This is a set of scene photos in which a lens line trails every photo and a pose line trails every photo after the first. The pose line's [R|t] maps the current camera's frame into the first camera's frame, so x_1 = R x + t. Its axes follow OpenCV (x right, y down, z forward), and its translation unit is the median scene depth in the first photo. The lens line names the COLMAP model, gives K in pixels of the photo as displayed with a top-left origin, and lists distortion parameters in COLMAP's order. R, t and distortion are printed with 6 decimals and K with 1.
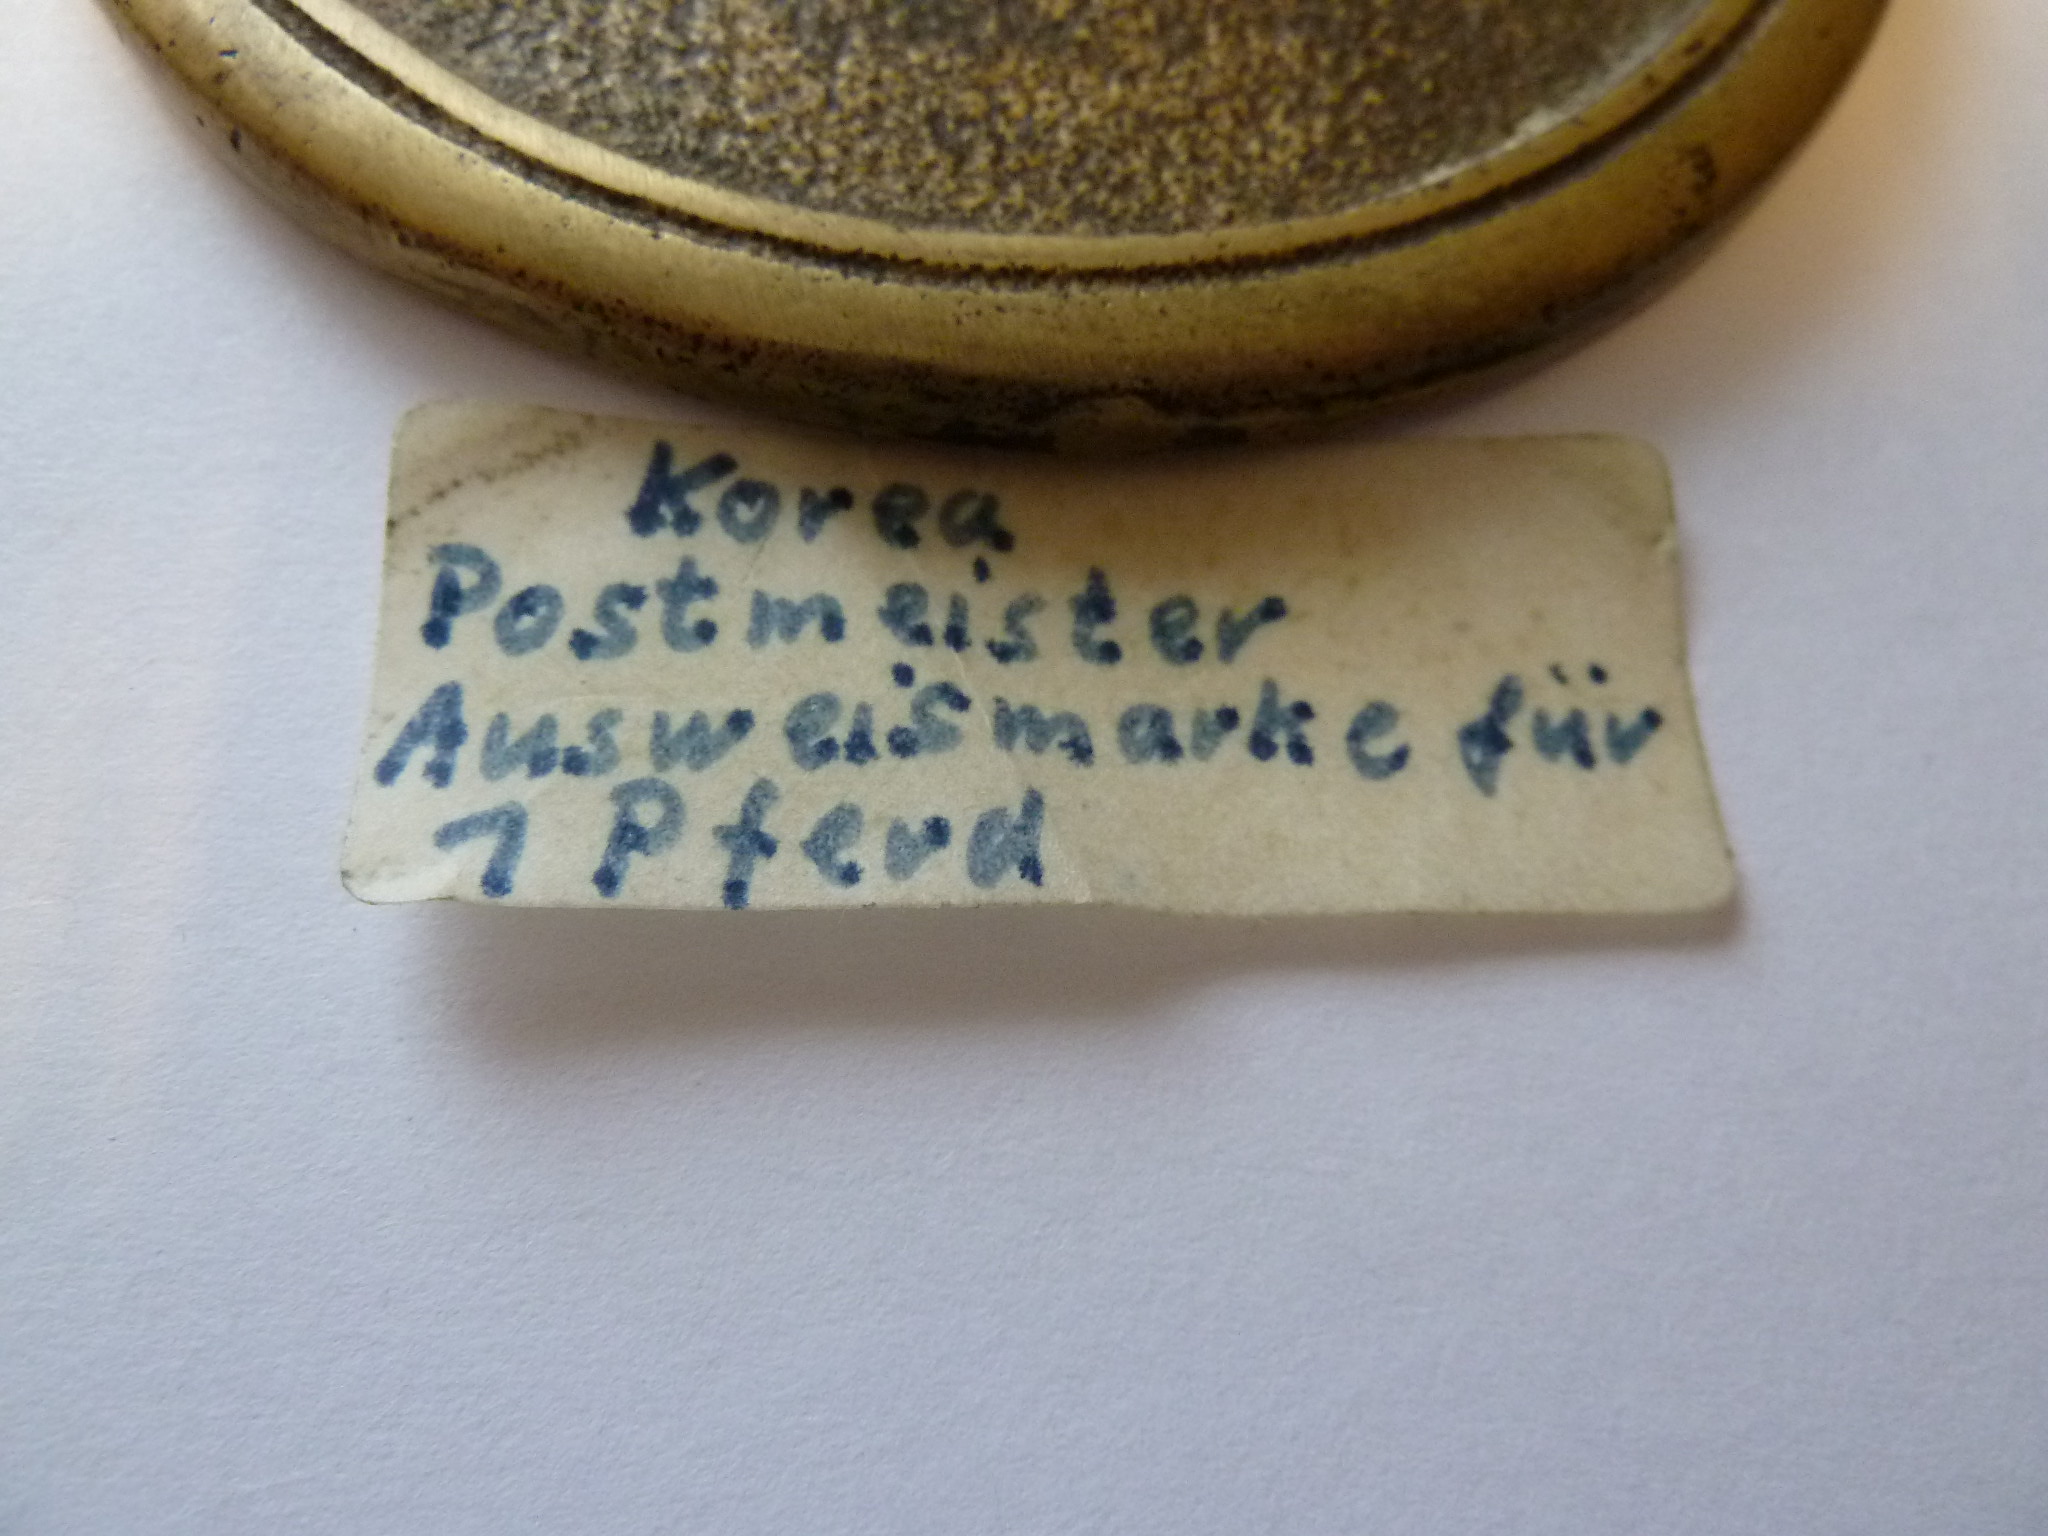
lens RADIAL K [[1523.0, 0, 1026.2], [0, 1523.0, 774.4], [0, 0, 1]] dist [-0.052267, -0.018716]
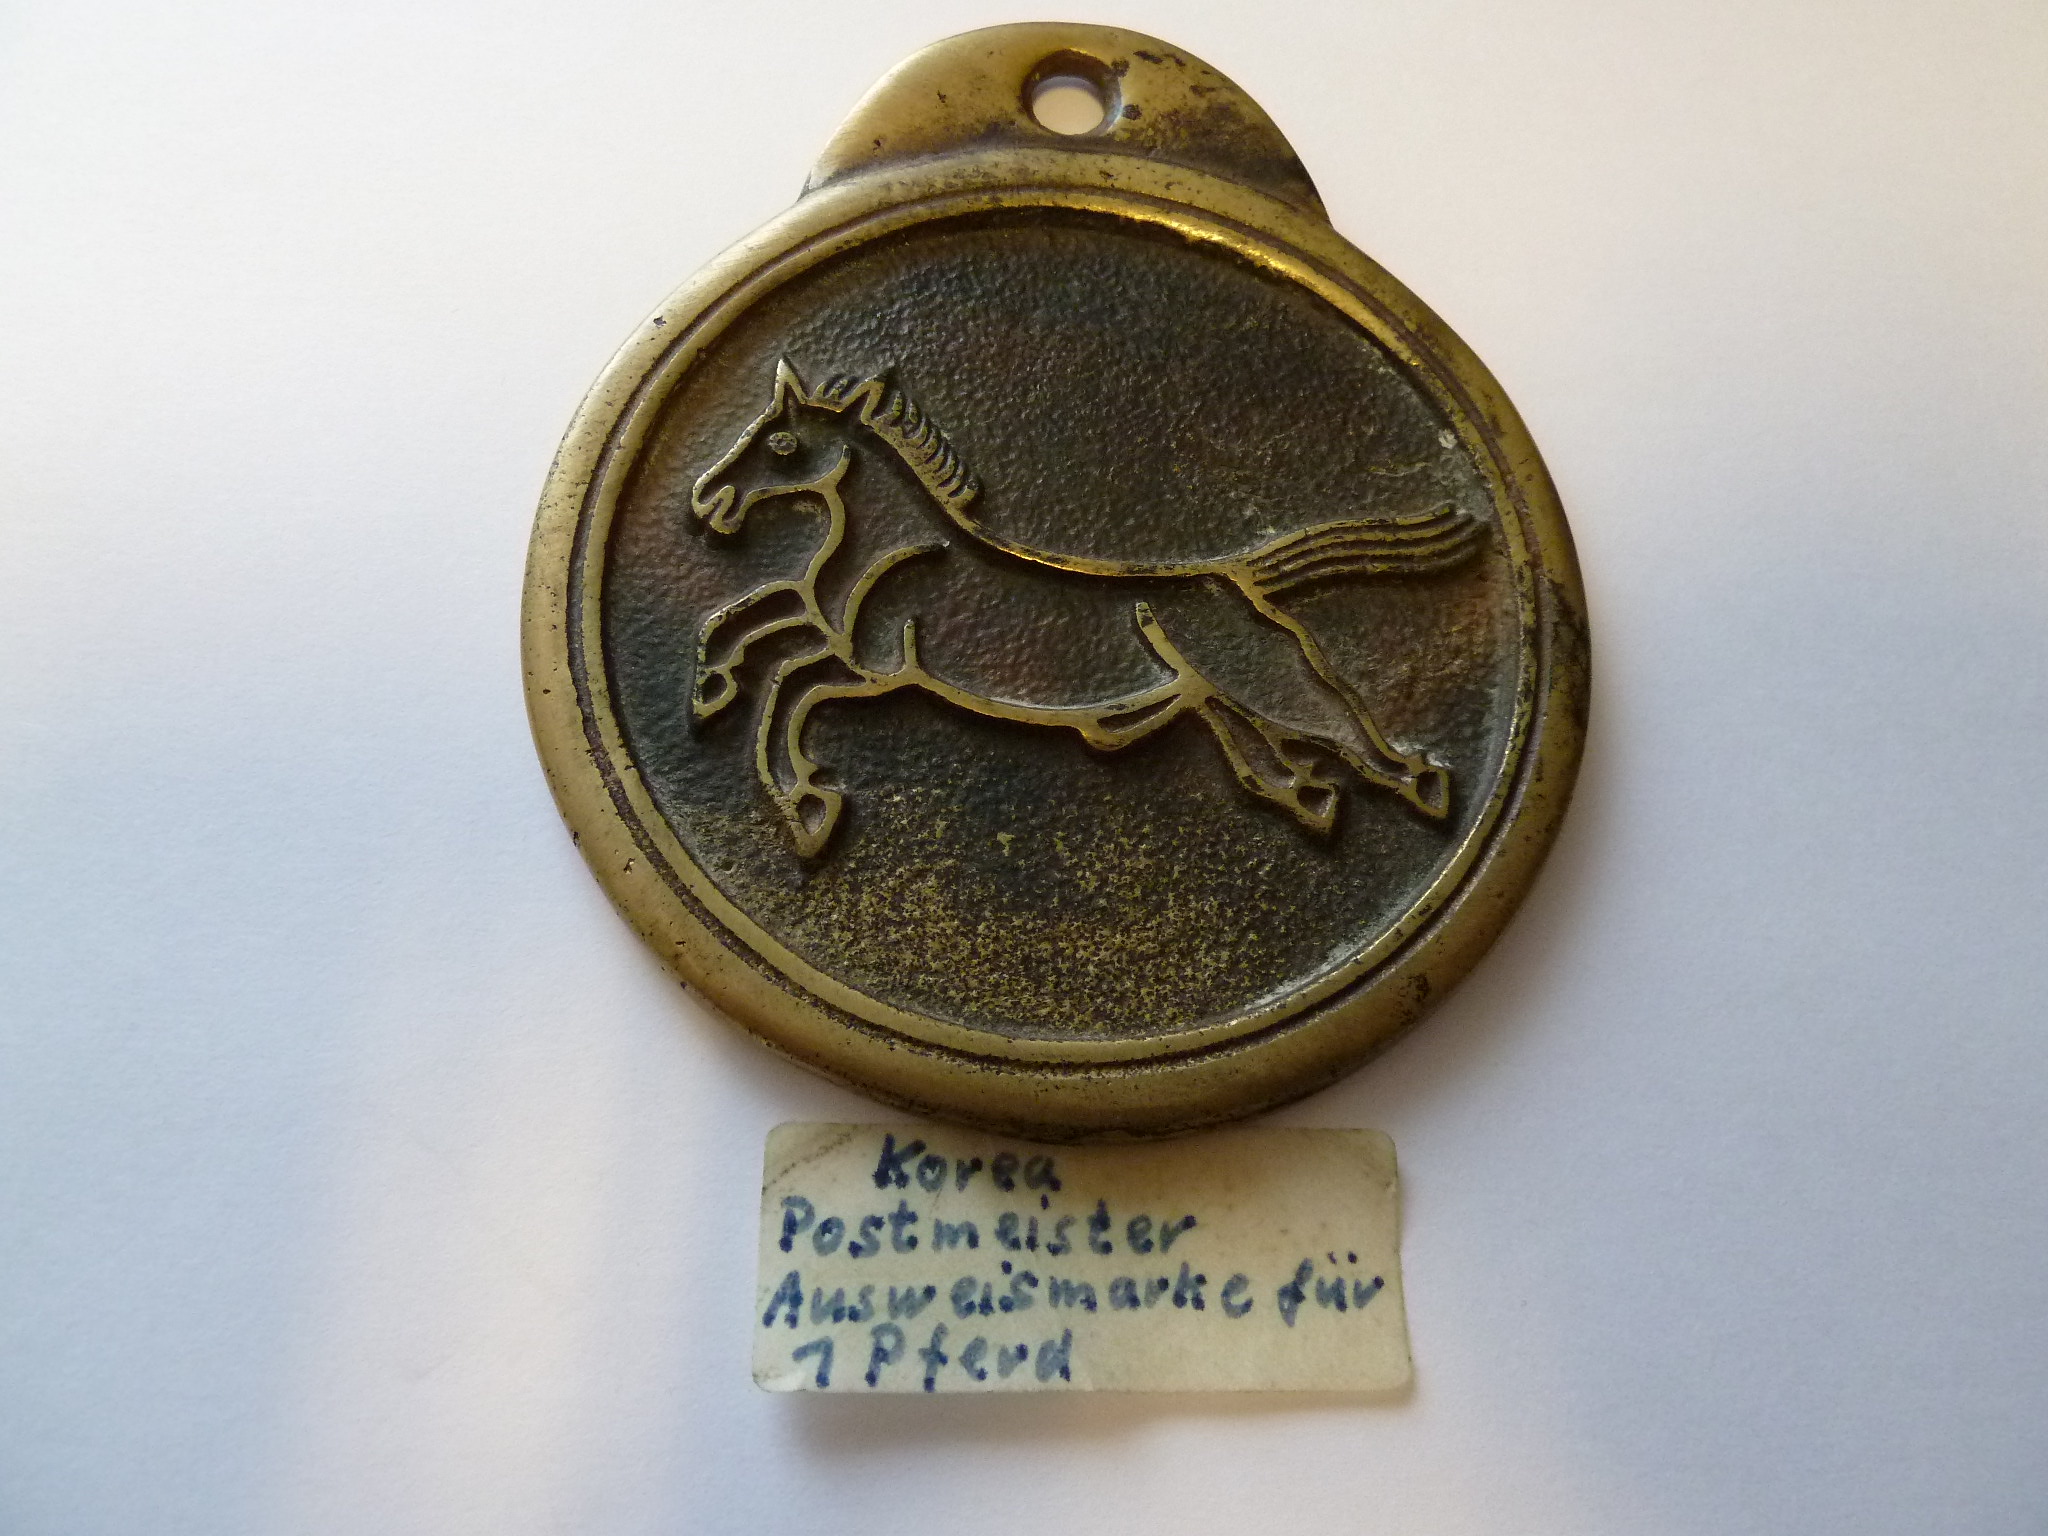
lens RADIAL K [[1523.0, 0, 1025.6], [0, 1523.0, 763.4], [0, 0, 1]] dist [-0.052267, -0.018716]
pose [[0.999201, 0.022674, -0.032918, -0.001781], [-0.023852, 0.999072, -0.035866, -0.649691], [0.032074, 0.036623, 0.998814, -1.048929]]
